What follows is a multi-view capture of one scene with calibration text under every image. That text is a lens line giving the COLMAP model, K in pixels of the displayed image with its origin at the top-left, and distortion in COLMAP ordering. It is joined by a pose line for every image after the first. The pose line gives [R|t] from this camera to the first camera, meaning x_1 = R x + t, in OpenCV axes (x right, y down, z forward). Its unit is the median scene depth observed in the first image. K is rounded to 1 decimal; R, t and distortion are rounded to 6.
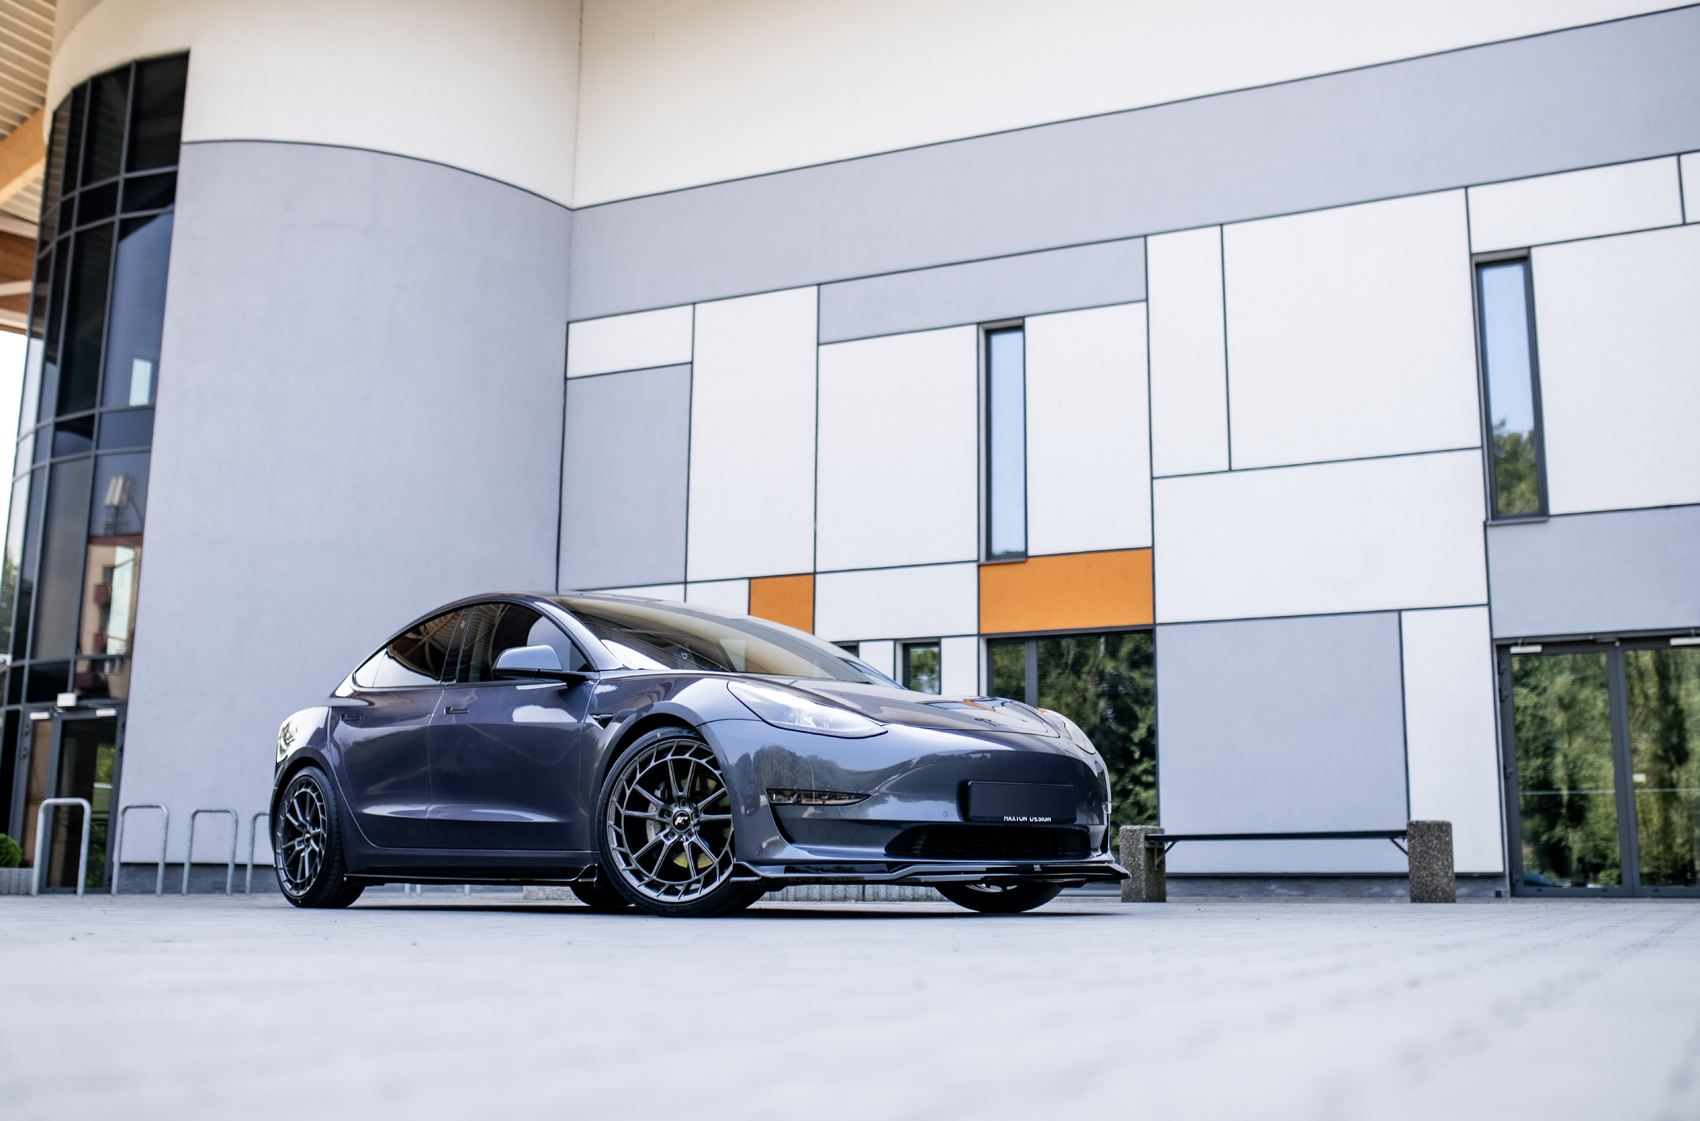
lens RADIAL K [[1673.4, 0, 850.0], [0, 1673.4, 560.5], [0, 0, 1]] dist [-0.074173, 0.147188]
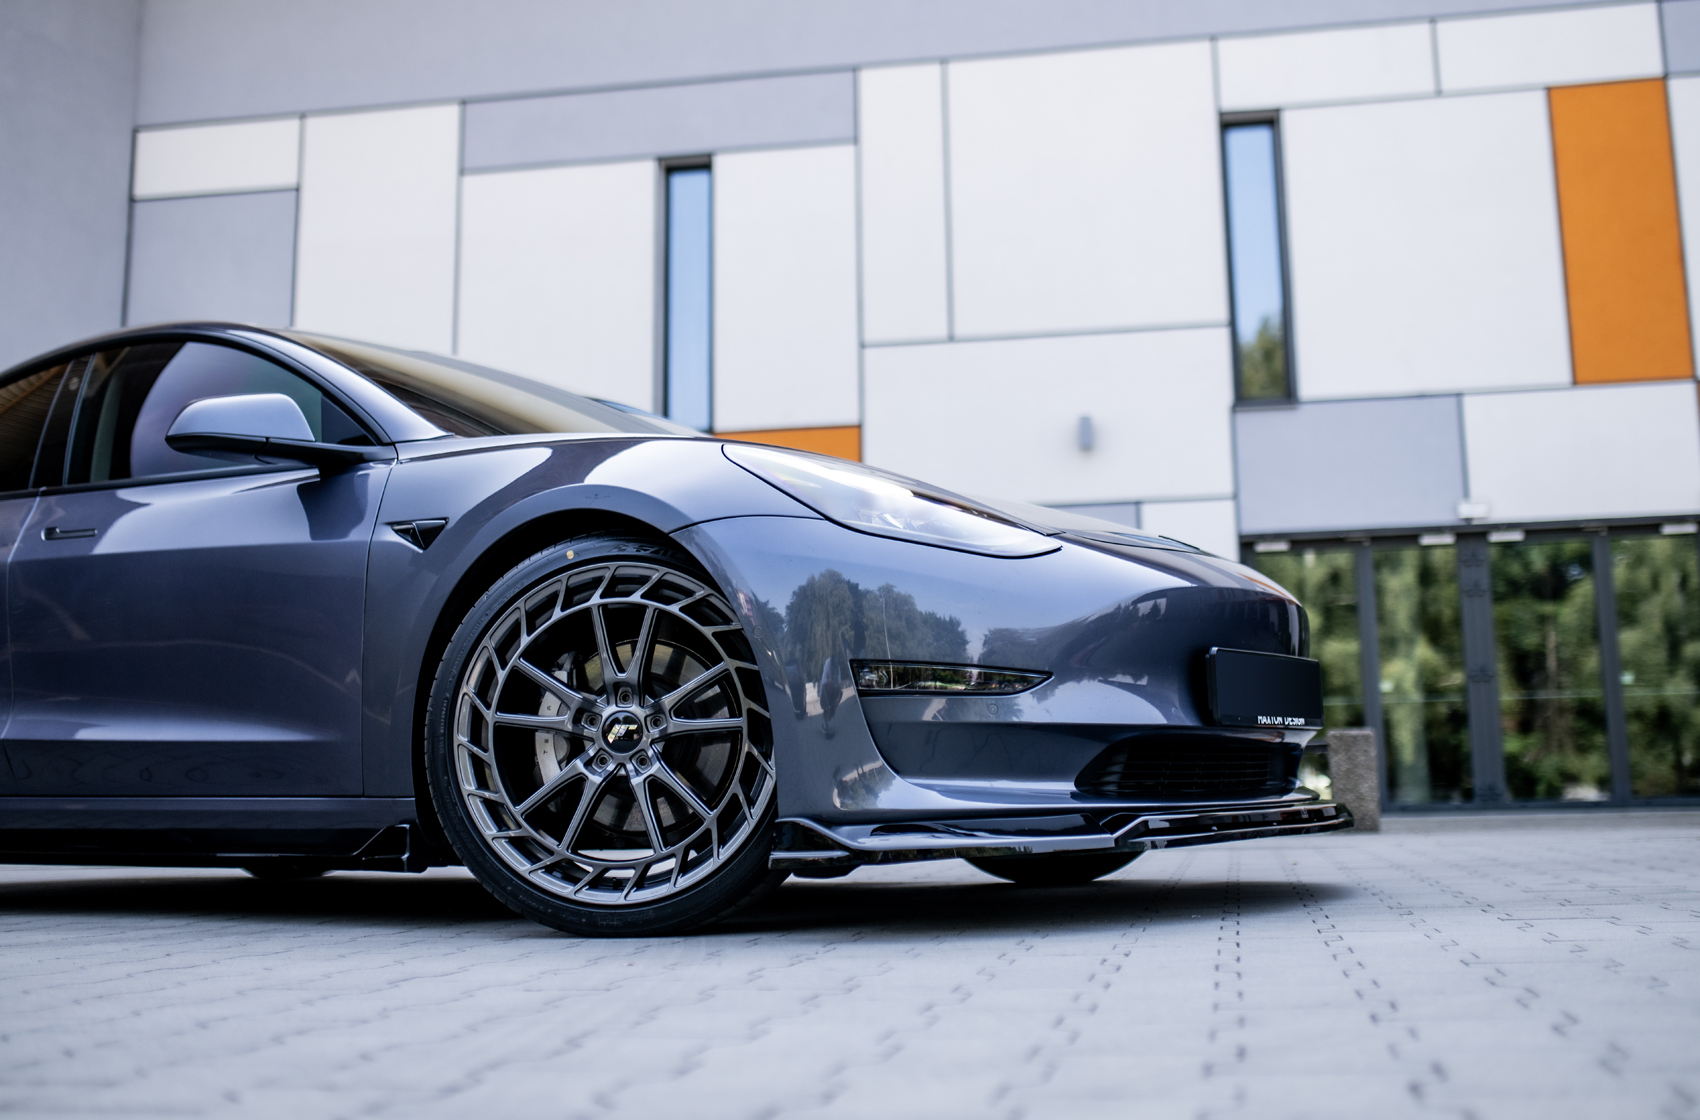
lens RADIAL K [[1673.4, 0, 850.0], [0, 1673.4, 560.0], [0, 0, 1]] dist [-0.074173, 0.147188]
pose [[0.965650, 0.014876, 0.259422, -0.161471], [-0.026690, 0.998758, 0.042076, 0.084225], [-0.258474, -0.047555, 0.964847, 0.521744]]
